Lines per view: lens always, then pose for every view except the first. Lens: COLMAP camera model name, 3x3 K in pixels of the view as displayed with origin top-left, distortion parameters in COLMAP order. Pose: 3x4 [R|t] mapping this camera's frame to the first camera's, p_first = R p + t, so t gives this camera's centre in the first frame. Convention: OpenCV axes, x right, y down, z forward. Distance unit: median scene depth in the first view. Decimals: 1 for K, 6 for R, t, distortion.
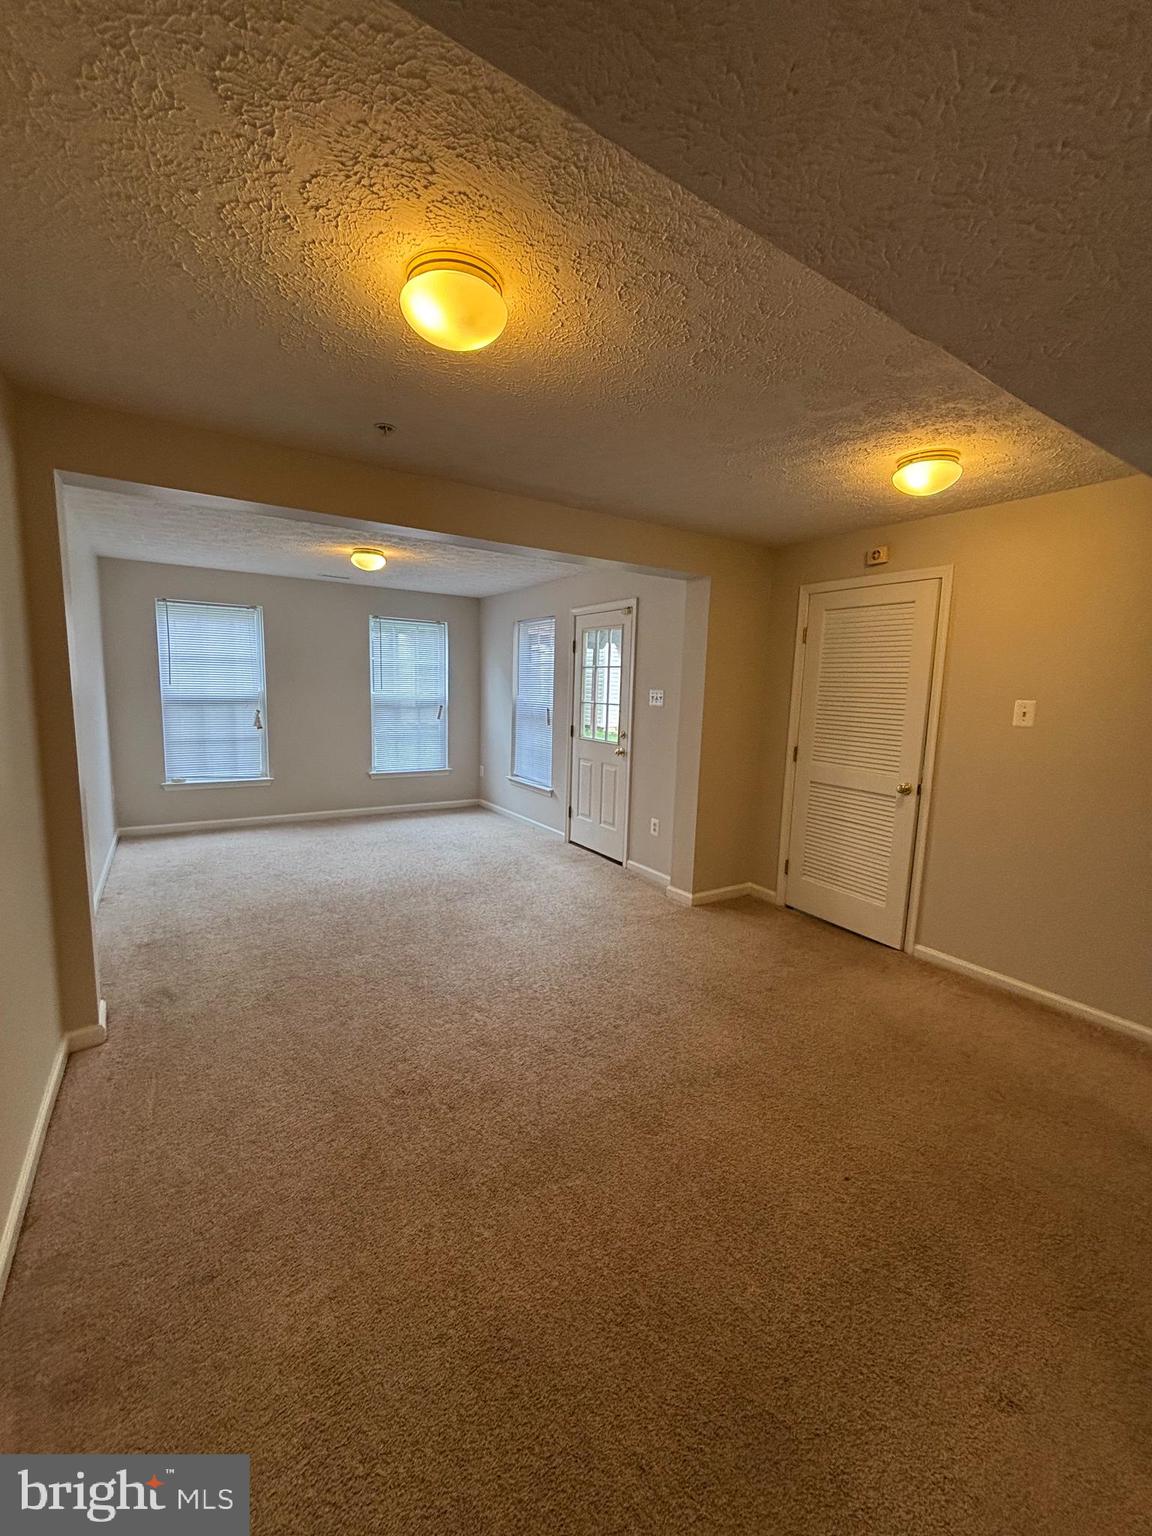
lens RADIAL K [[620.3, 0, 573.7], [0, 620.3, 765.0], [0, 0, 1]] dist [-0.001343, -0.000186]
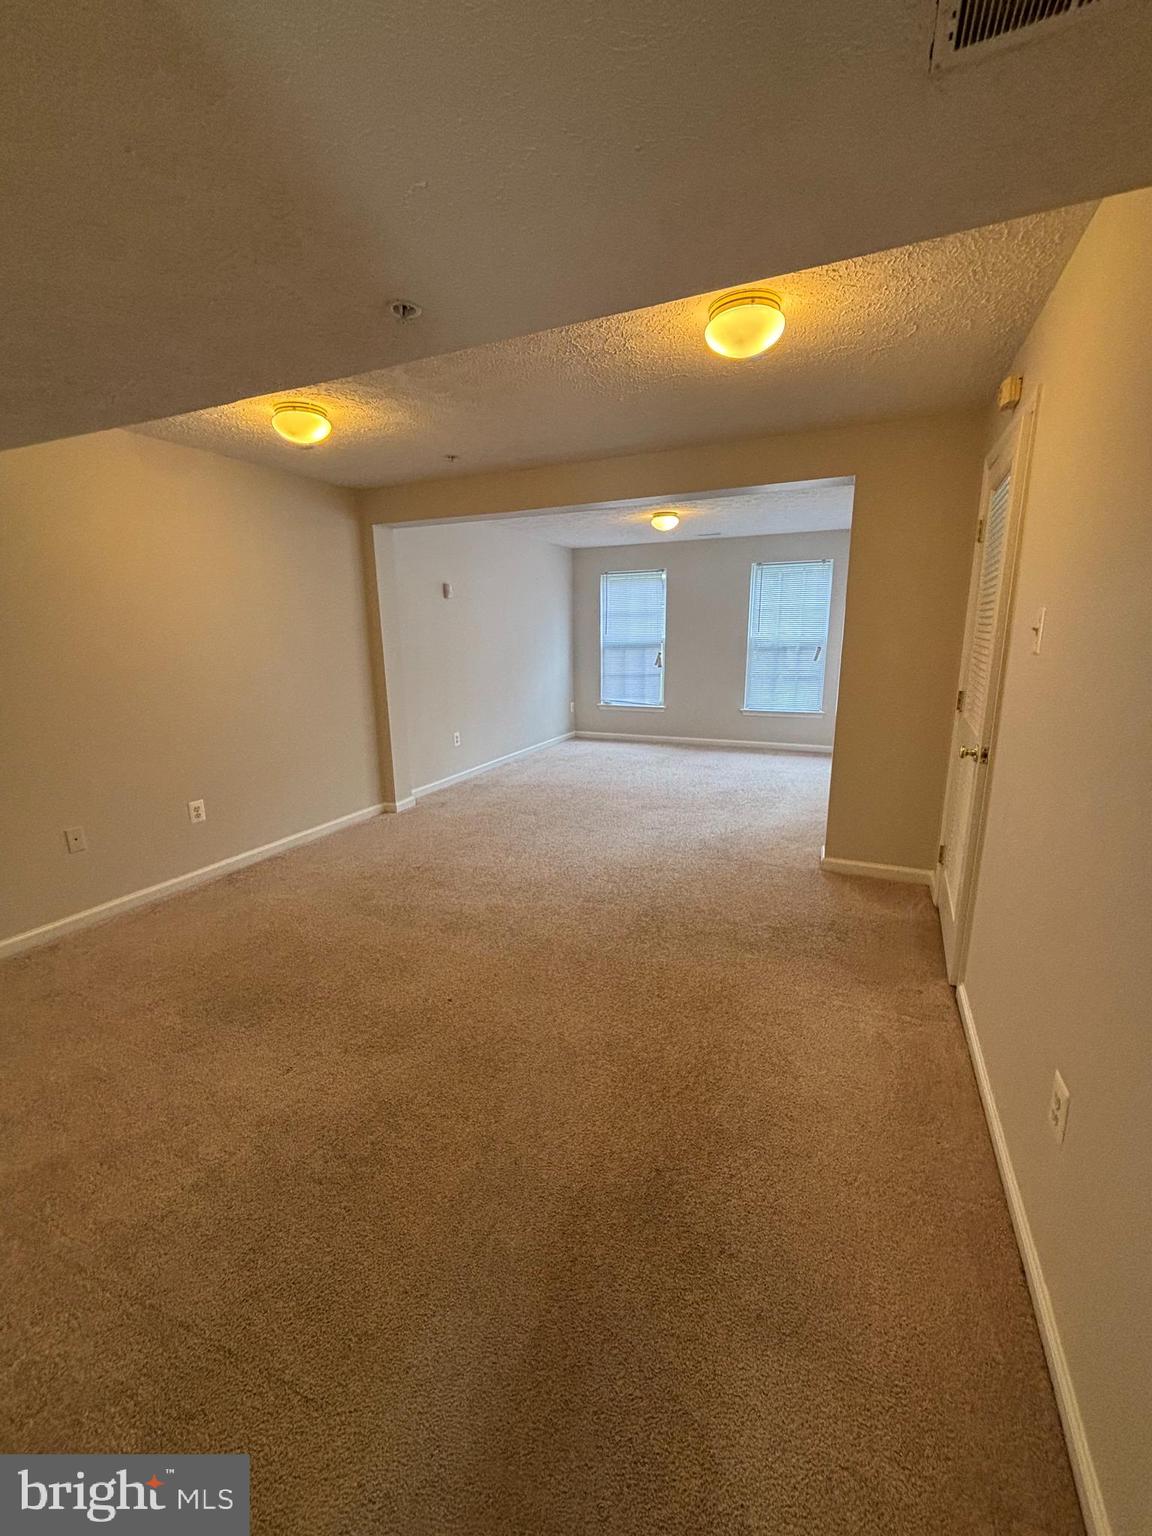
lens RADIAL K [[620.3, 0, 573.7], [0, 620.3, 765.0], [0, 0, 1]] dist [-0.001343, -0.000186]
pose [[0.534880, 0.142142, -0.832886, 0.517728], [-0.081377, 0.989832, 0.116666, 0.007003], [0.841000, 0.005376, 0.541009, 0.173917]]
